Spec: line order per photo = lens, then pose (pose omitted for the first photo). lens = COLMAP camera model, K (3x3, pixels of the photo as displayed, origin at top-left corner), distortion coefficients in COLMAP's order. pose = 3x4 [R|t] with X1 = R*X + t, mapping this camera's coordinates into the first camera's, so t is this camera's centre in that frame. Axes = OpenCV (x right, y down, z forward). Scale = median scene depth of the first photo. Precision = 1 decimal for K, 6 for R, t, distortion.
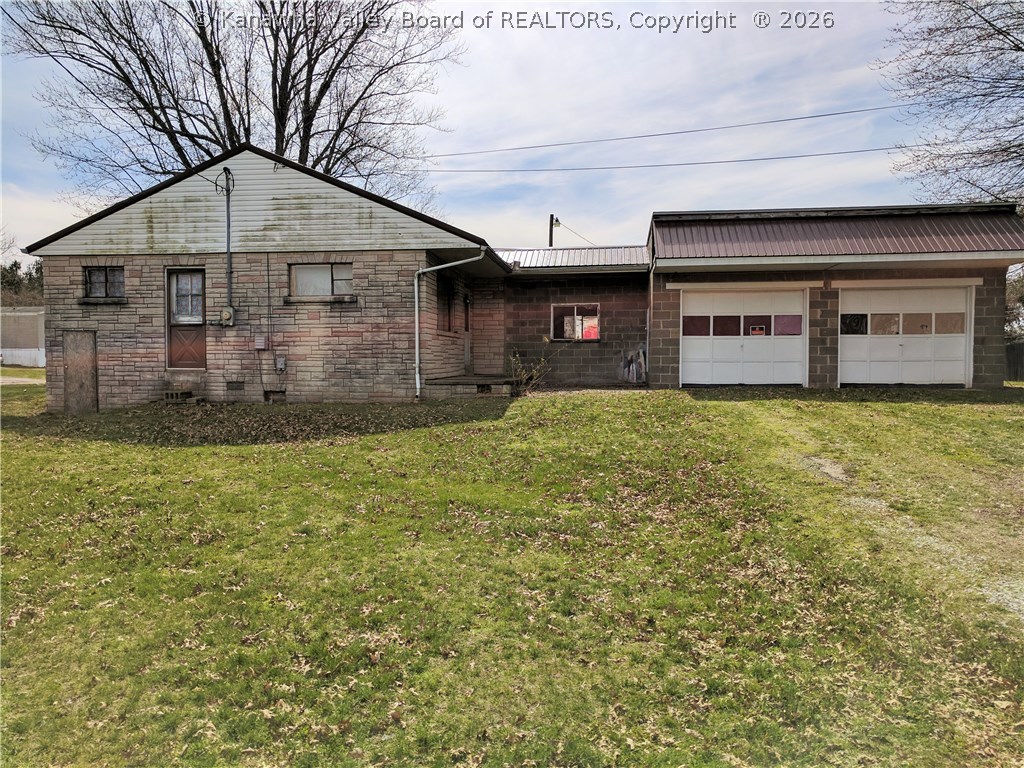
lens RADIAL K [[771.7, 0, 511.7], [0, 771.7, 376.9], [0, 0, 1]] dist [-0.005324, 0.016448]
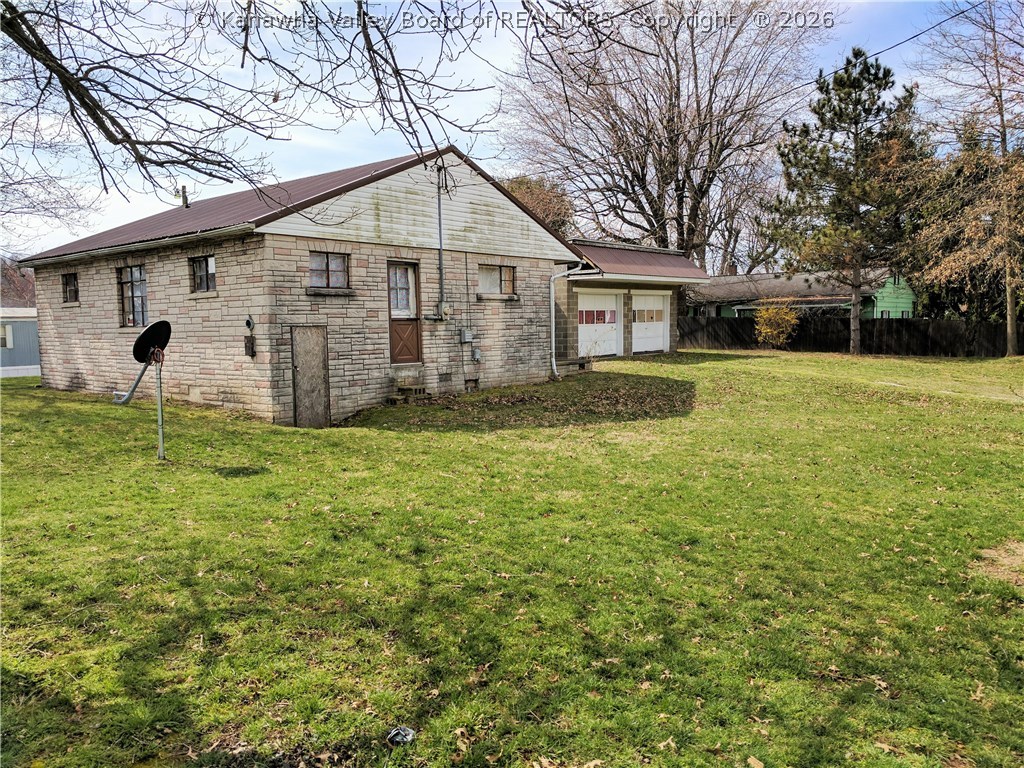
lens RADIAL K [[771.7, 0, 510.9], [0, 771.7, 390.9], [0, 0, 1]] dist [-0.005324, 0.016448]
pose [[0.535329, -0.081848, 0.840668, -1.188633], [0.030383, 0.996516, 0.077674, -0.048932], [-0.844097, -0.016039, 0.535951, 0.359210]]
